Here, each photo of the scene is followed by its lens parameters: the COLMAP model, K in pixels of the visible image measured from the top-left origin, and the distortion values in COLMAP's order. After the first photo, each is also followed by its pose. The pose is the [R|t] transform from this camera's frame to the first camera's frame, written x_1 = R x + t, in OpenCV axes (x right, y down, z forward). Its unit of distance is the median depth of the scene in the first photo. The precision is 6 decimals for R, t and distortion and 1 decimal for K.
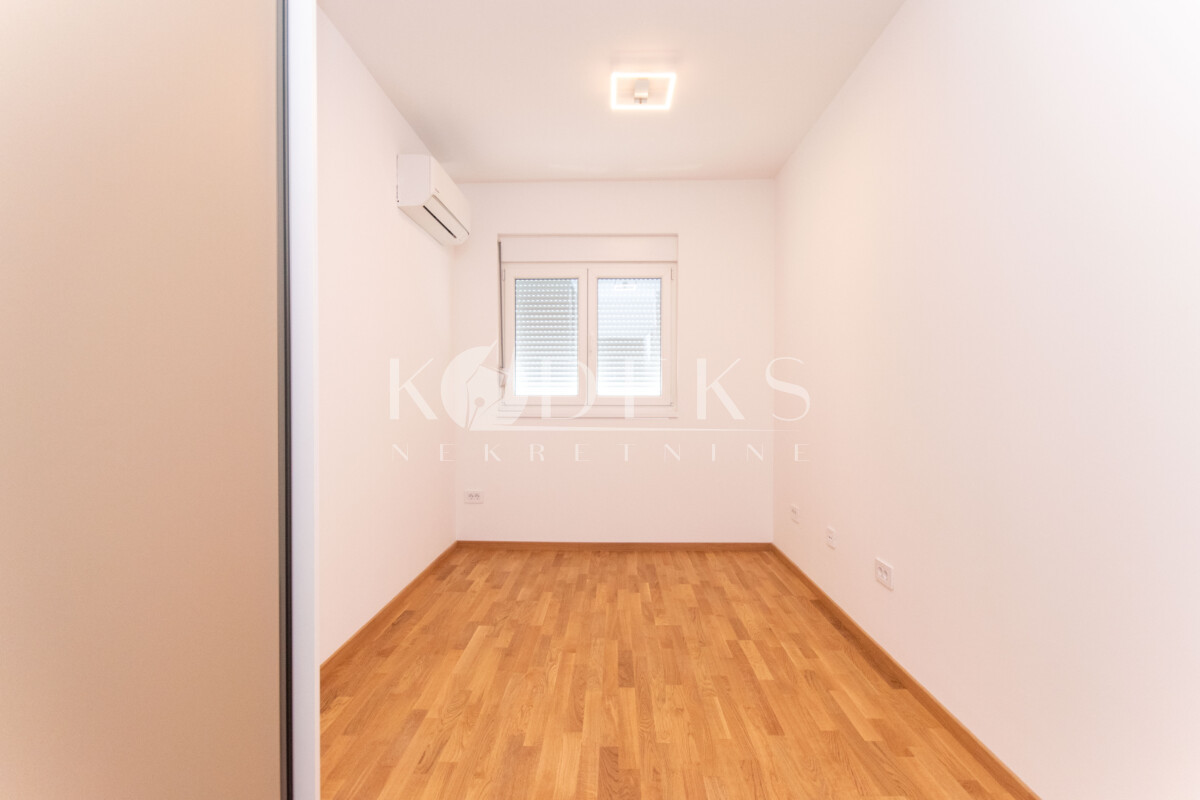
lens RADIAL K [[536.5, 0, 597.6], [0, 536.5, 398.6], [0, 0, 1]] dist [0.009383, -0.005912]
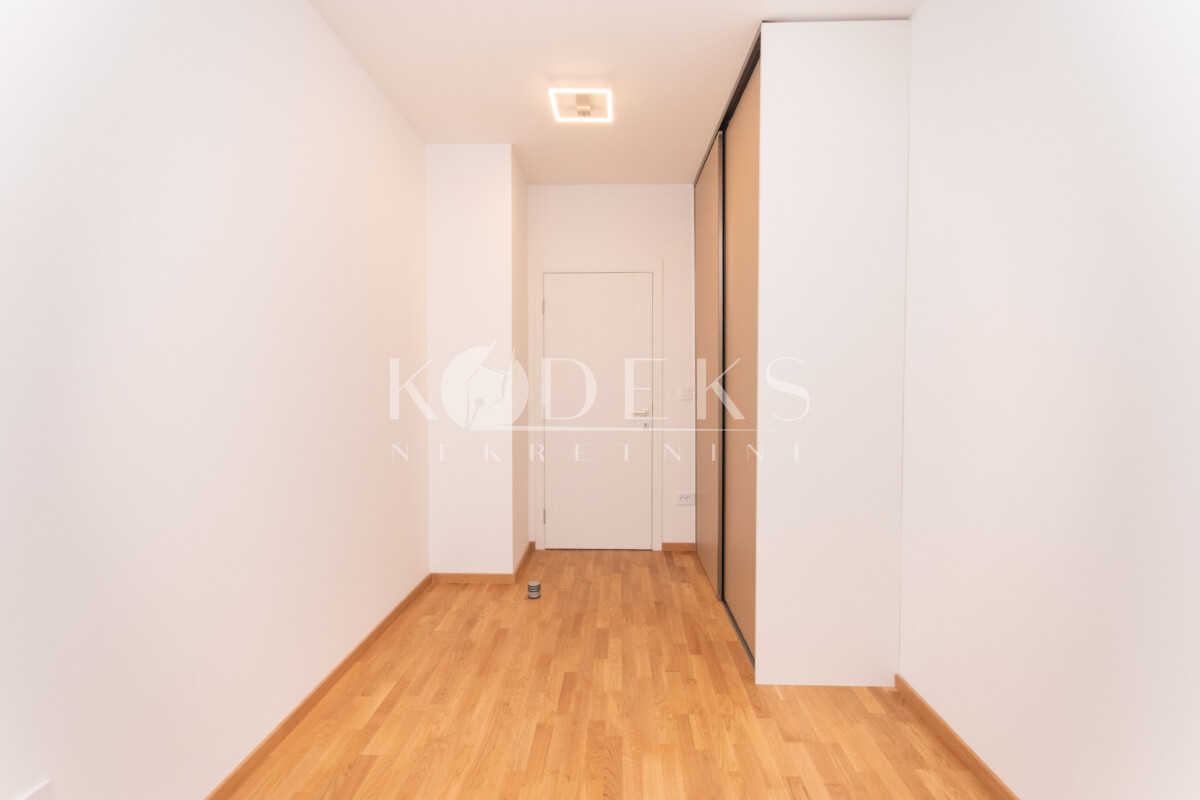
lens RADIAL K [[536.5, 0, 602.0], [0, 536.5, 397.9], [0, 0, 1]] dist [0.009383, -0.005912]
pose [[-0.999997, -0.002308, -0.000311, 0.044798], [-0.002313, 0.999814, 0.019150, -0.061462], [0.000267, 0.019150, -0.999817, 2.042951]]
